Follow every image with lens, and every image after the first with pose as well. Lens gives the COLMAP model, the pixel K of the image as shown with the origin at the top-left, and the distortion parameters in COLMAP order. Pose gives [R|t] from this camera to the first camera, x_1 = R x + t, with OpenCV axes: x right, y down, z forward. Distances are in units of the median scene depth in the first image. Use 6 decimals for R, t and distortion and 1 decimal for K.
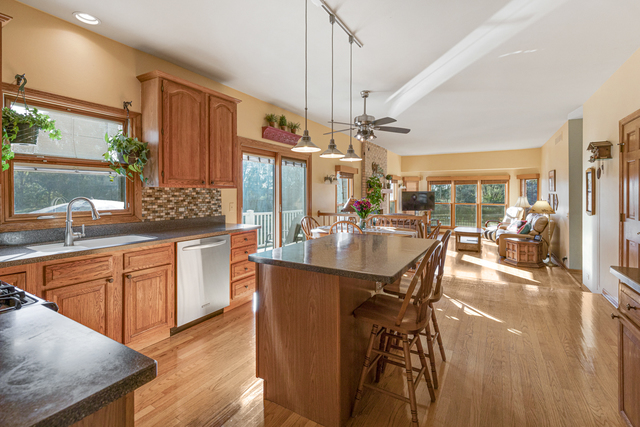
lens RADIAL K [[291.5, 0, 322.4], [0, 291.5, 196.5], [0, 0, 1]] dist [-0.001511, -0.000157]
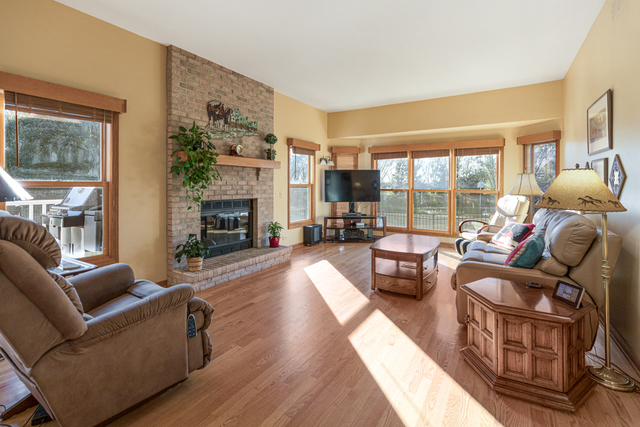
lens RADIAL K [[296.2, 0, 319.9], [0, 296.2, 185.0], [0, 0, 1]] dist [0.000652, 0.000177]
pose [[0.999659, 0.005293, -0.025568, 0.358108], [-0.005534, 0.999941, -0.009363, 0.026167], [0.025517, 0.009502, 0.999629, 0.499973]]
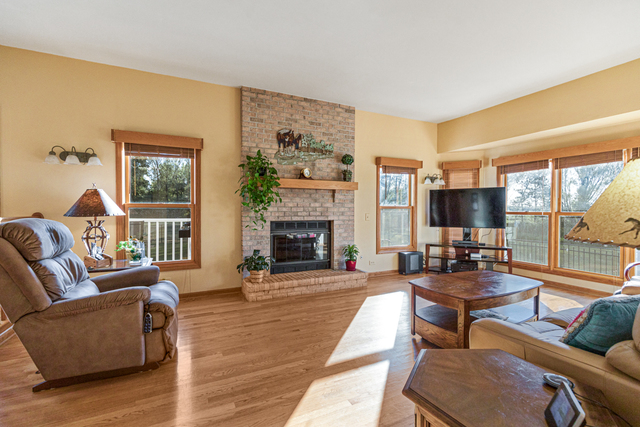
lens RADIAL K [[289.9, 0, 320.0], [0, 289.9, 213.5], [0, 0, 1]] dist [0.002202, 0.000072]
pose [[0.831713, 0.009055, -0.555133, 0.511406], [-0.007018, 0.999959, 0.005795, 0.031093], [0.555162, -0.000924, 0.831742, 0.586054]]
